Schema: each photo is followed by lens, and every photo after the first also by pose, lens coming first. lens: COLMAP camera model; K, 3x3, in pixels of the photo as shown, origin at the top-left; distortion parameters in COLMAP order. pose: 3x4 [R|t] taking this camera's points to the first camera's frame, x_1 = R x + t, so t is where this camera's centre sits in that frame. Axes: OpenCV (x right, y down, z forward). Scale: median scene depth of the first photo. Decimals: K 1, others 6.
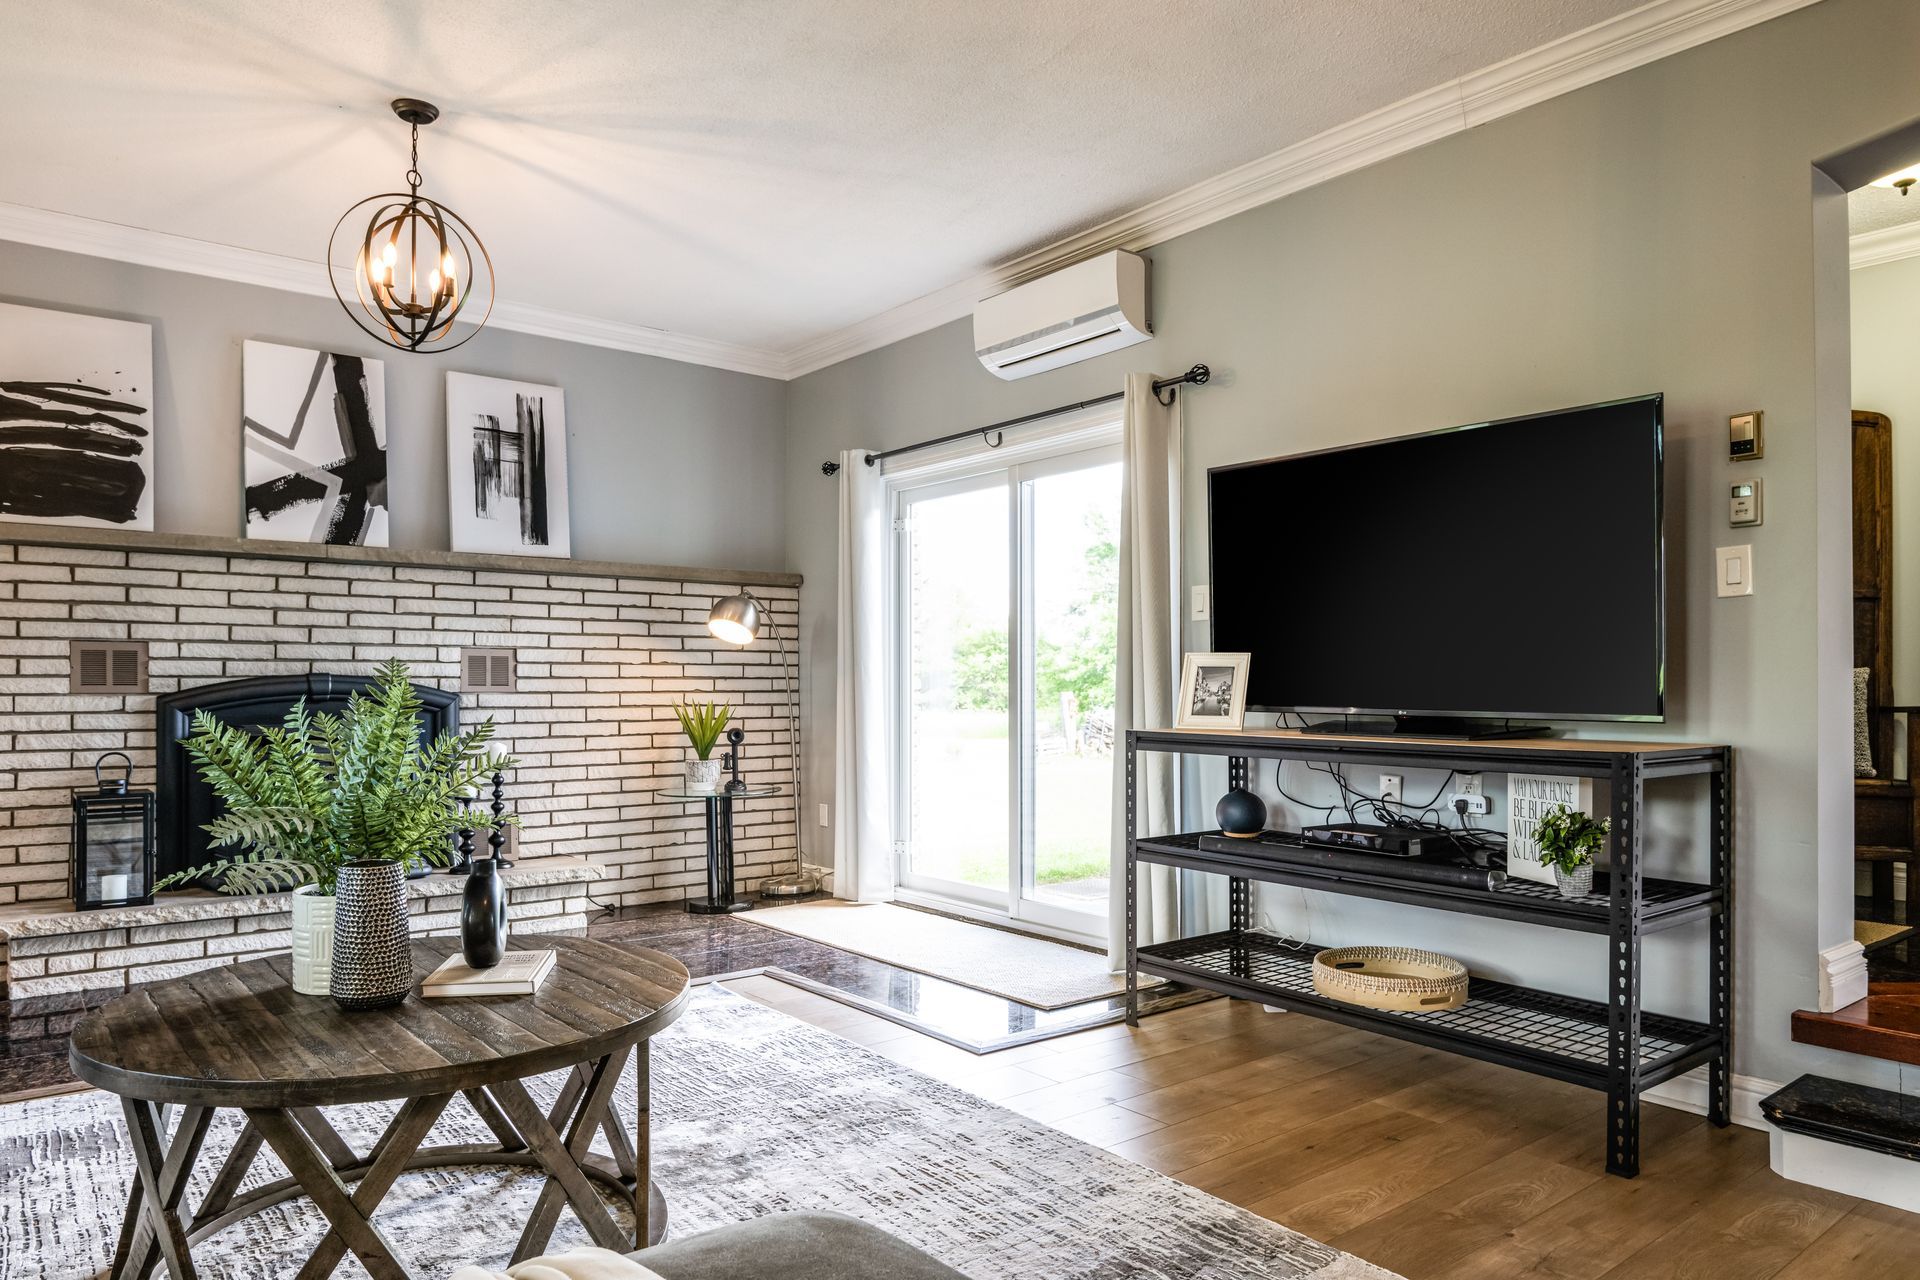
lens RADIAL K [[1212.3, 0, 951.9], [0, 1212.3, 679.0], [0, 0, 1]] dist [0.001024, -0.002783]
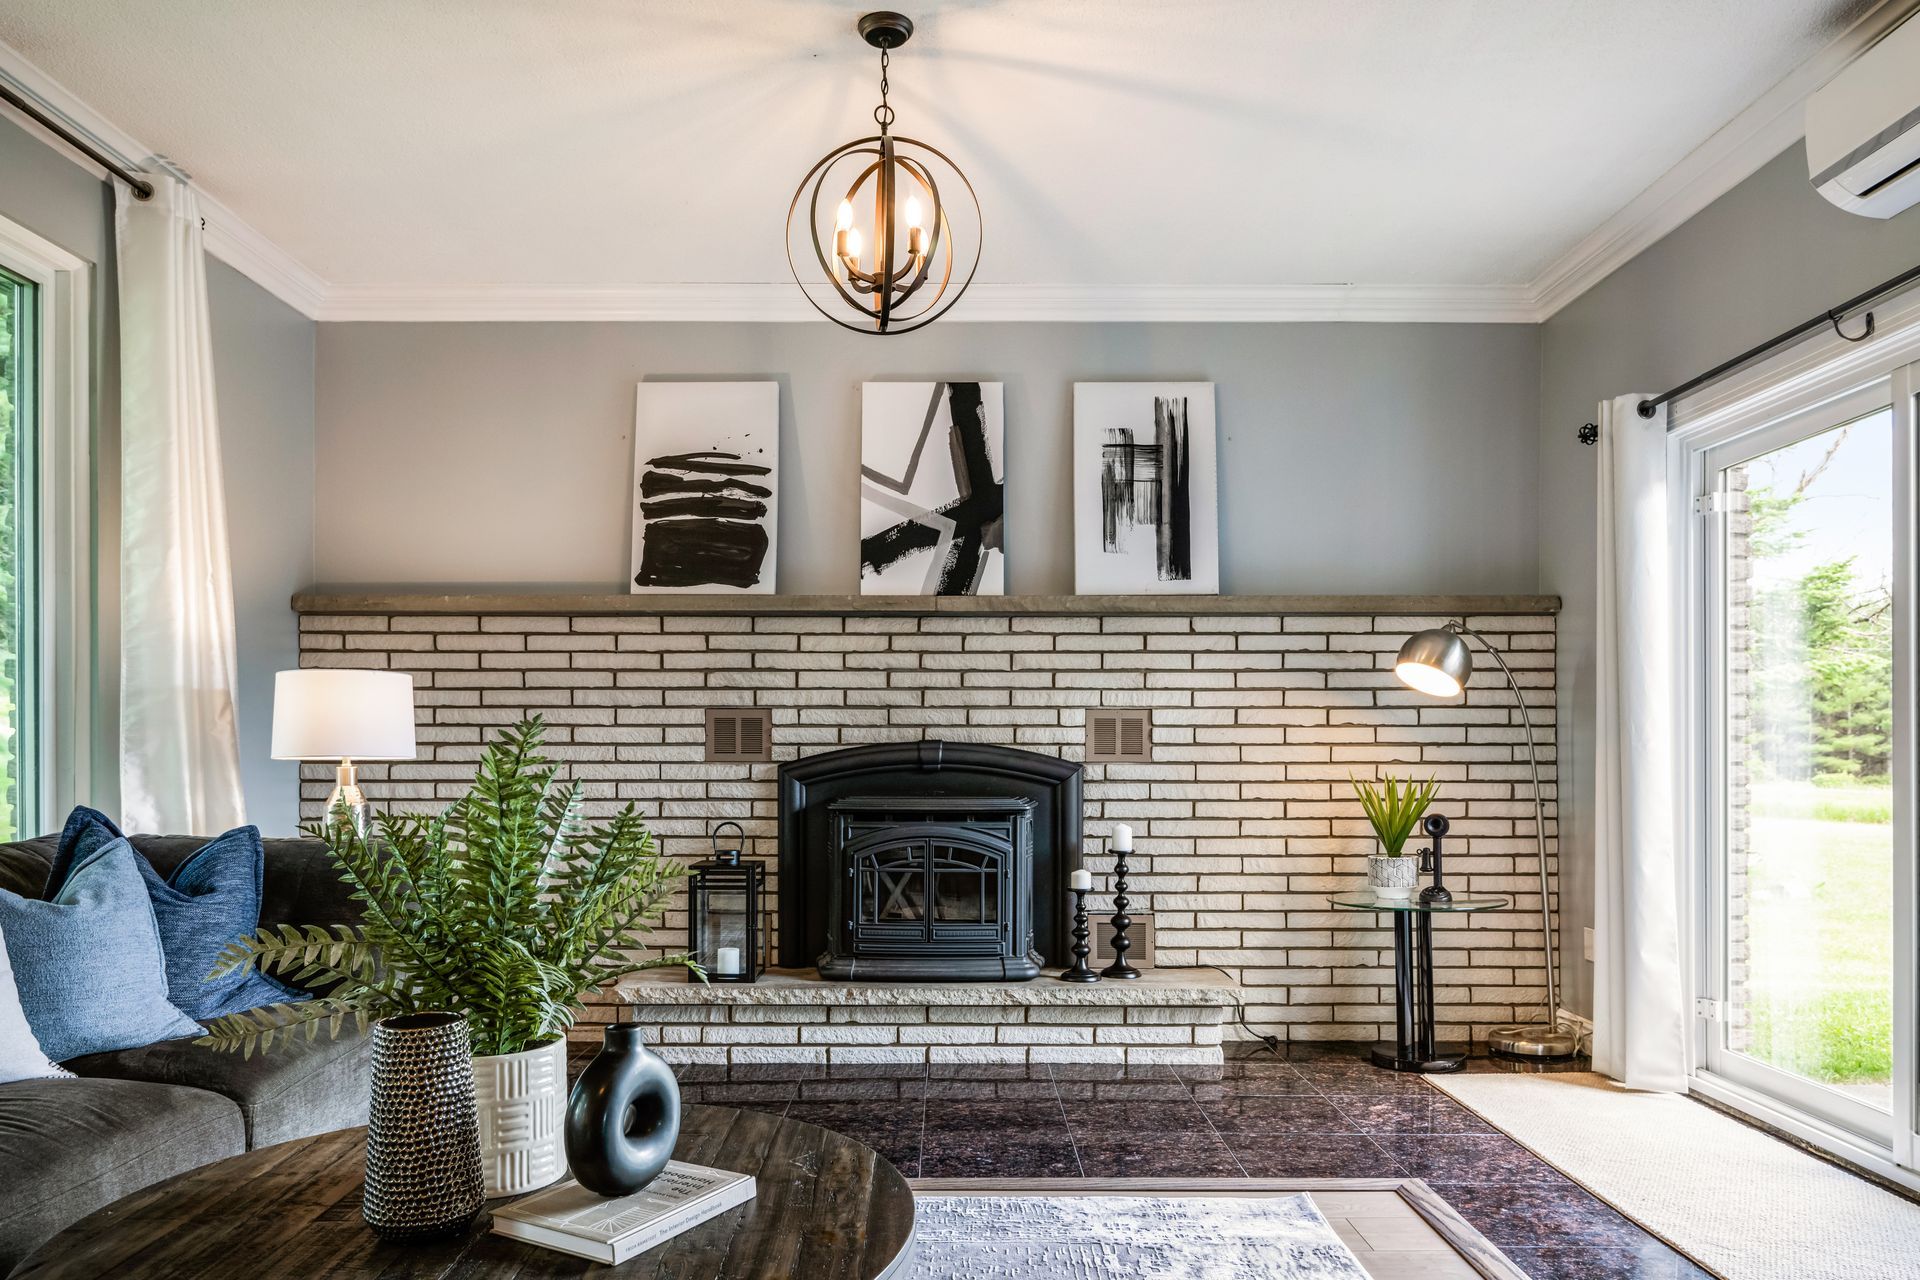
lens RADIAL K [[1279.8, 0, 952.5], [0, 1279.8, 746.2], [0, 0, 1]] dist [0.004853, -0.008216]
pose [[0.780496, -0.001850, -0.625159, 0.079616], [0.001939, 0.999998, -0.000538, 0.000241], [0.625158, -0.000792, 0.780498, 0.259398]]
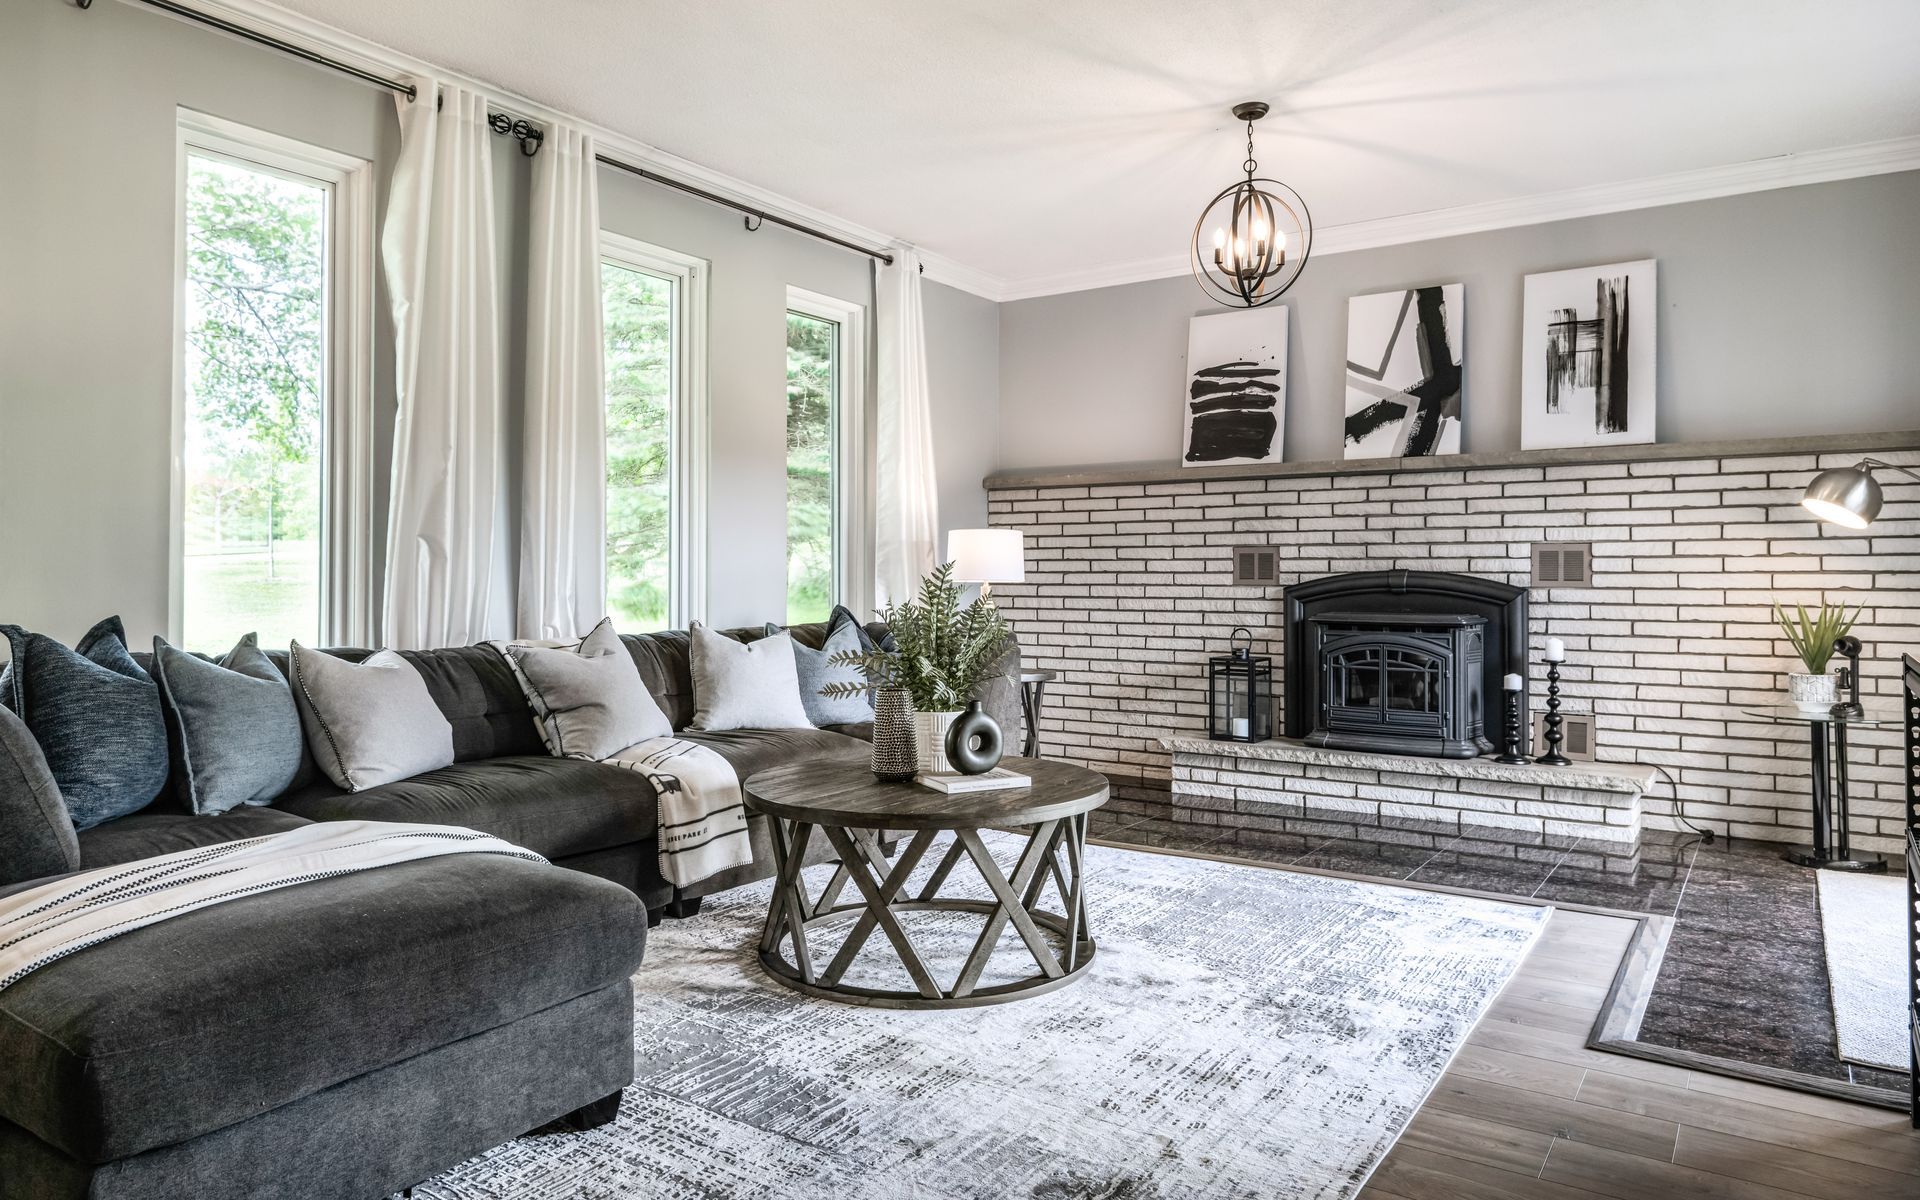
lens RADIAL K [[1223.6, 0, 988.2], [0, 1223.6, 557.7], [0, 0, 1]] dist [-0.000133, -0.001010]
pose [[0.309914, -0.014090, -0.950660, 0.448094], [0.001451, 0.999896, -0.014347, 0.000272], [0.950763, 0.003067, 0.309903, 0.254407]]
